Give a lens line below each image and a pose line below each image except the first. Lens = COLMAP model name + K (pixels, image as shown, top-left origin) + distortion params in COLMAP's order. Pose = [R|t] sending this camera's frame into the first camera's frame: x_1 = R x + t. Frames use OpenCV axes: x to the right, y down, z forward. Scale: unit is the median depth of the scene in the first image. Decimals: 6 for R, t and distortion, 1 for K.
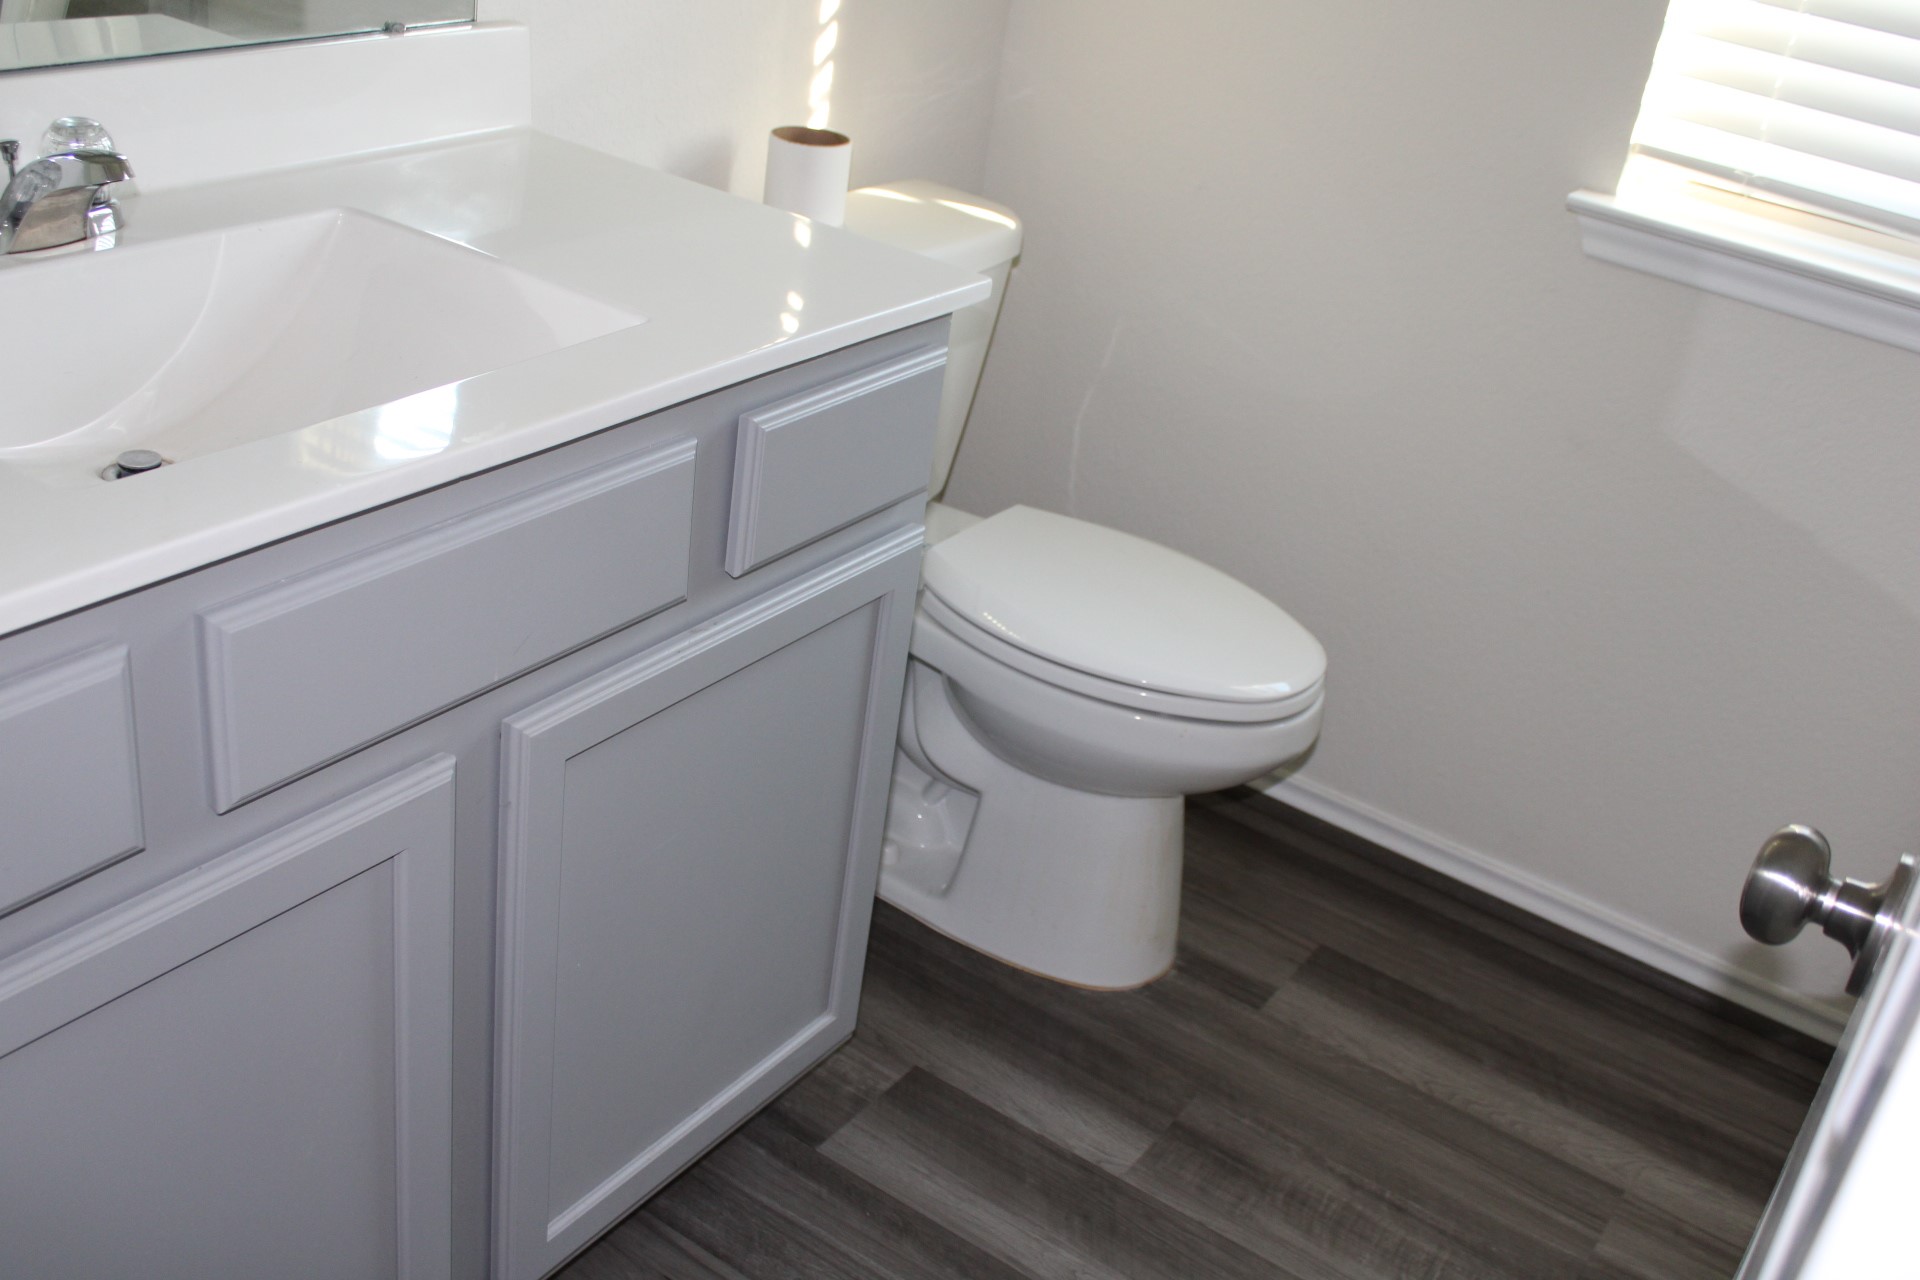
lens RADIAL K [[1934.5, 0, 960.7], [0, 1934.5, 645.7], [0, 0, 1]] dist [-0.132508, 0.186174]
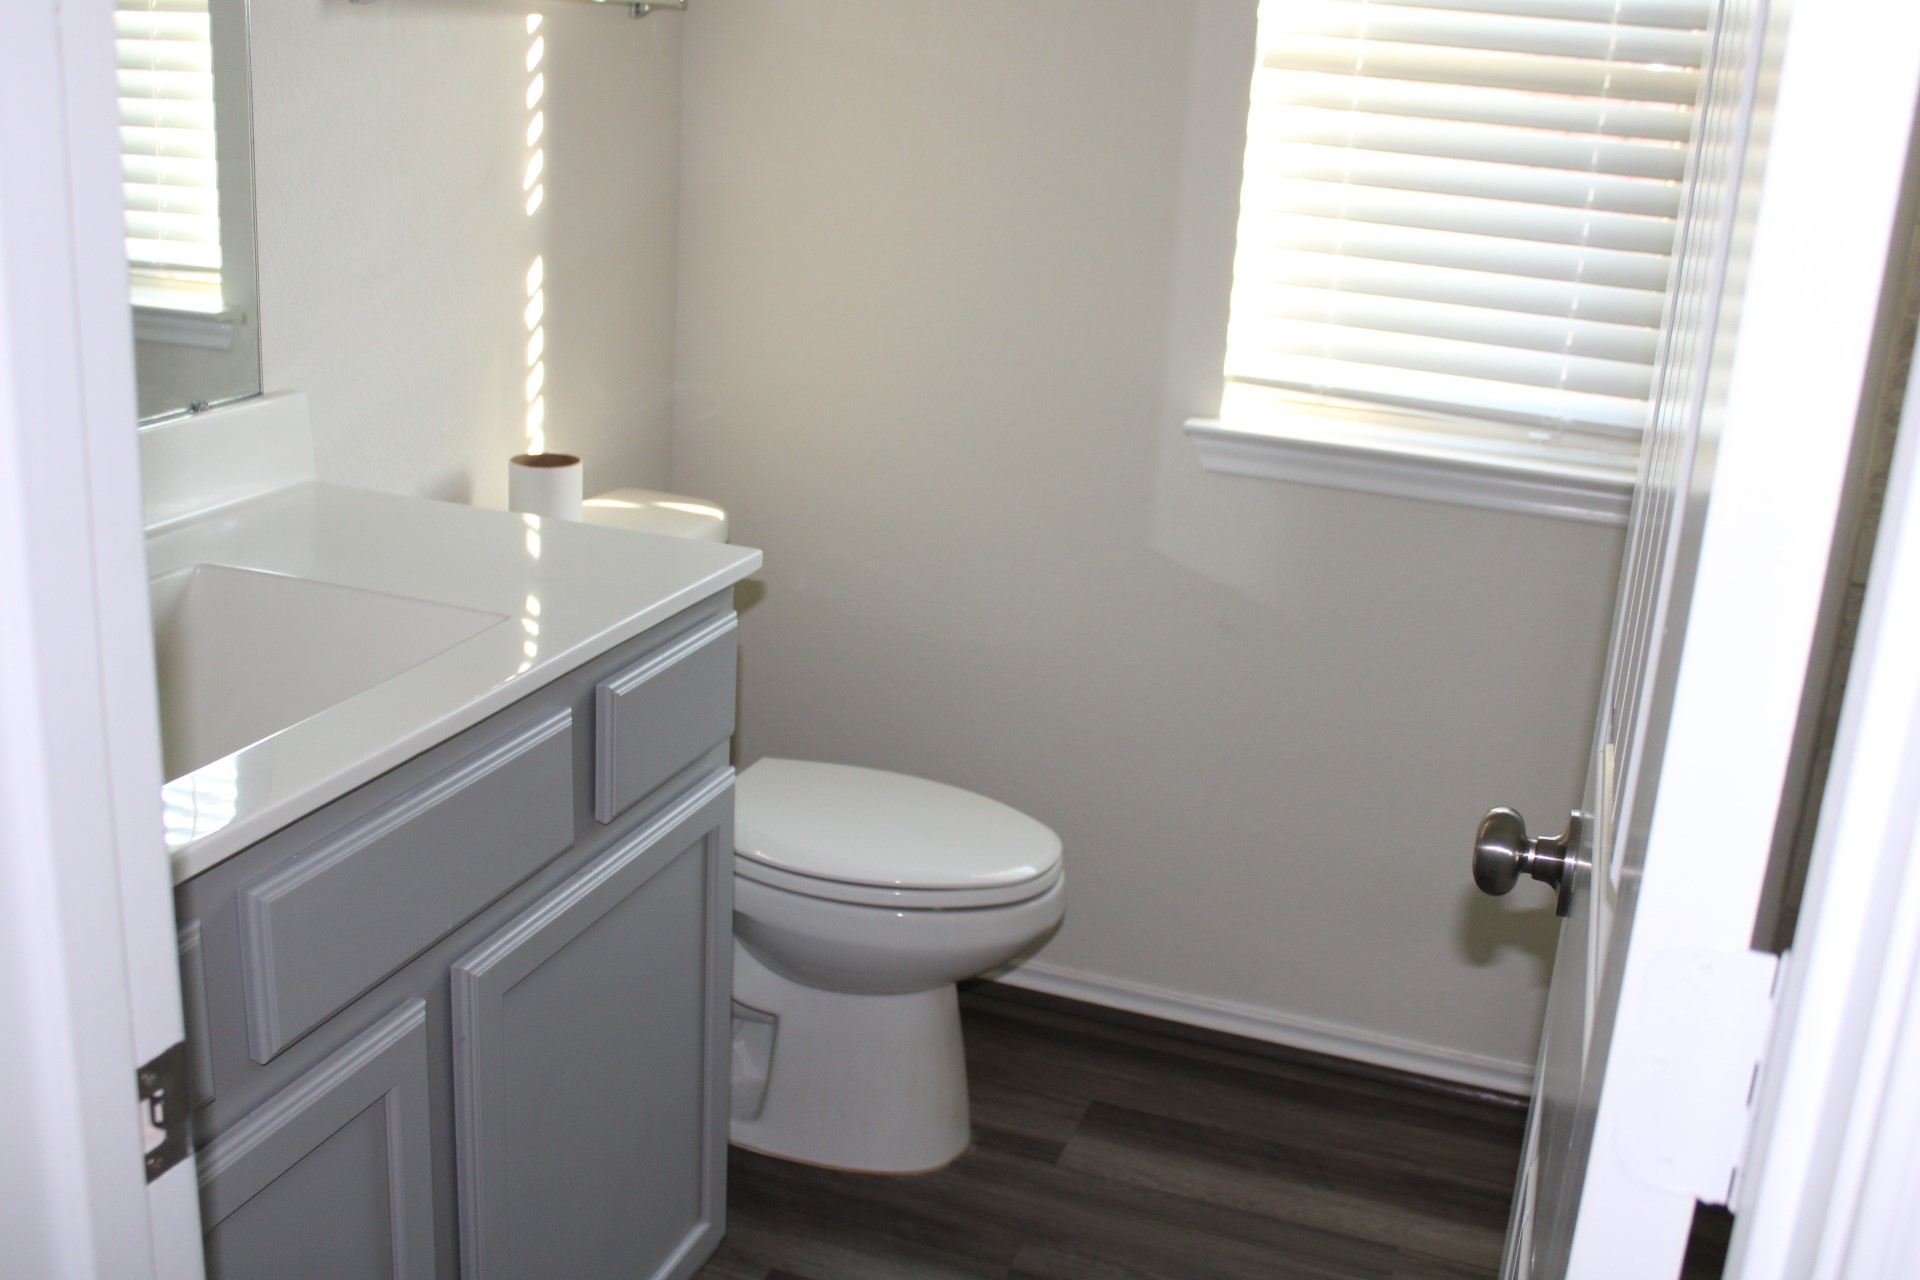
lens RADIAL K [[2041.6, 0, 965.9], [0, 2041.6, 693.0], [0, 0, 1]] dist [-0.073343, 0.206317]
pose [[0.962090, -0.155099, 0.224338, -0.126702], [0.184004, 0.976274, -0.114153, 0.050684], [-0.201310, 0.151104, 0.967803, -0.190728]]
